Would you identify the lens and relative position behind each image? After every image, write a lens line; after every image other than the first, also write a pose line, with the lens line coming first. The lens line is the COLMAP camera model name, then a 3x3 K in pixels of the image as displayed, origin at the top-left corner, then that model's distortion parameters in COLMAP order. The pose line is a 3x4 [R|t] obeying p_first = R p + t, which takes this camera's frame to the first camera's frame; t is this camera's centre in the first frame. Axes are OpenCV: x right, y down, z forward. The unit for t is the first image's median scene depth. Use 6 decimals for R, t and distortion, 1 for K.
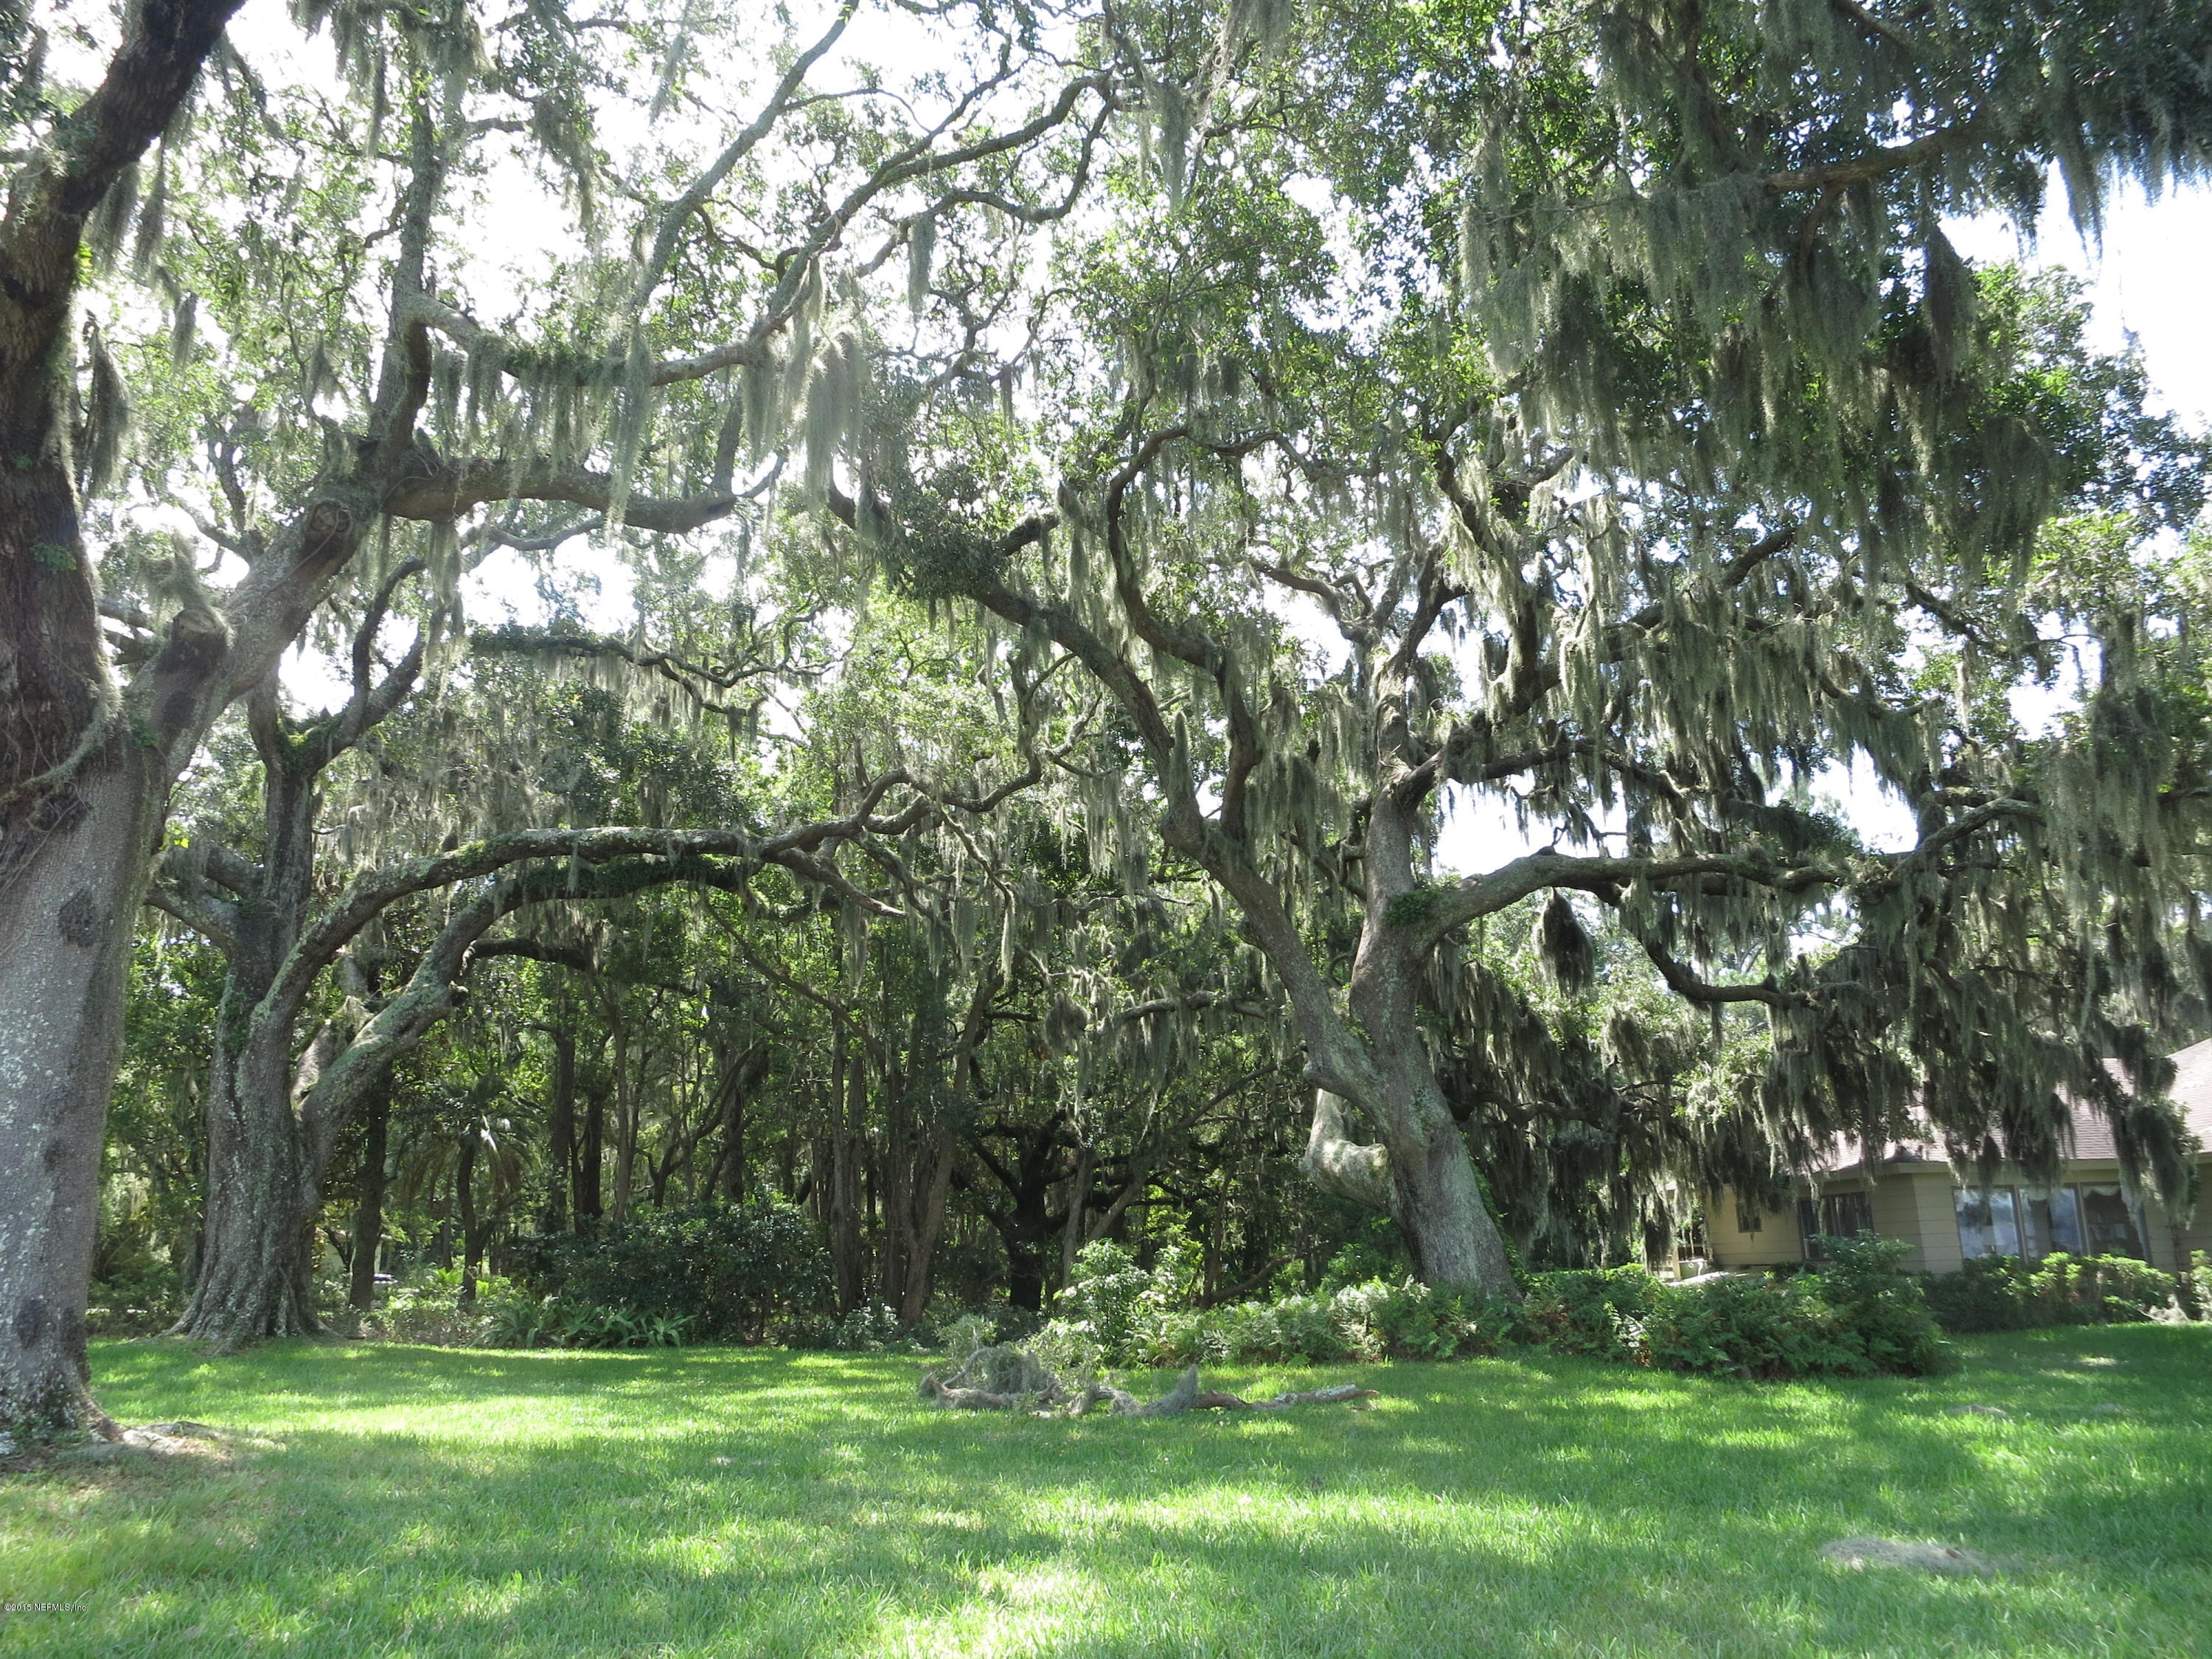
lens RADIAL K [[1612.1, 0, 1106.0], [0, 1612.1, 829.5], [0, 0, 1]] dist [-0.034611, -0.007091]
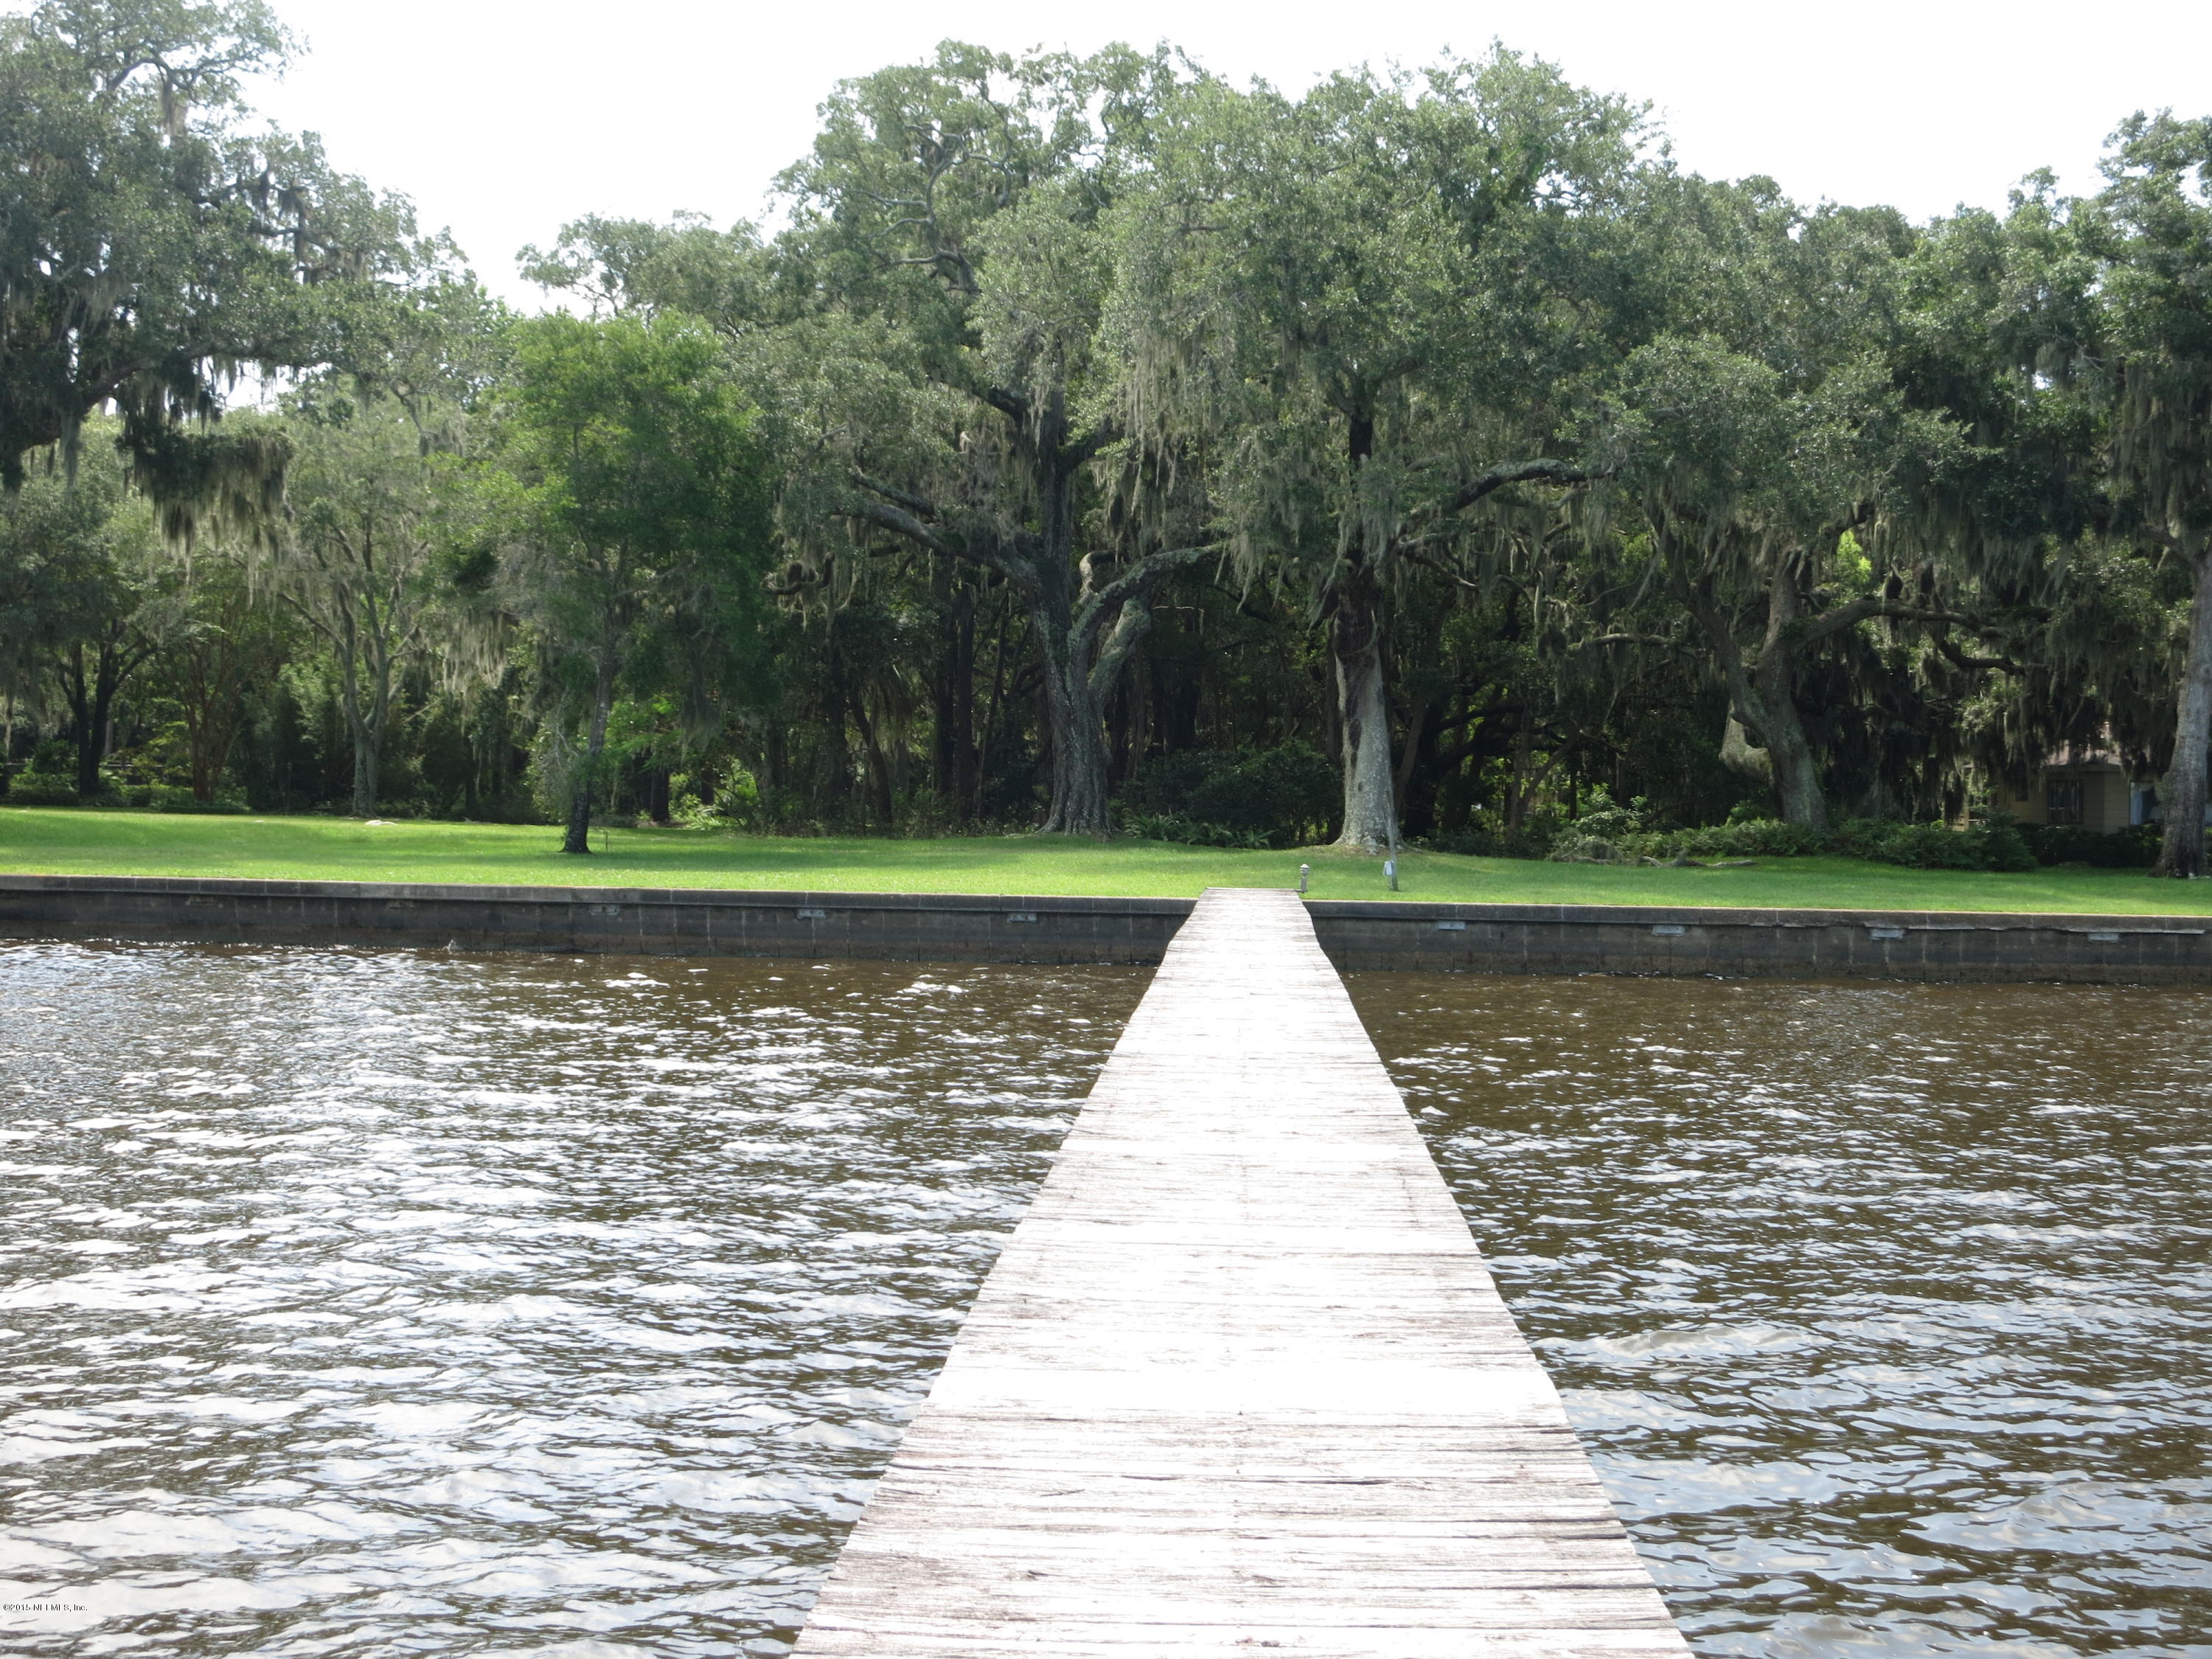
lens RADIAL K [[3306.4, 0, 1106.0], [0, 3306.4, 829.5], [0, 0, 1]] dist [-0.016097, -0.019737]
pose [[0.999347, 0.035420, -0.007146, -0.442236], [-0.032180, 0.962376, 0.269809, -0.567203], [0.016434, -0.269403, 0.962887, -2.136526]]
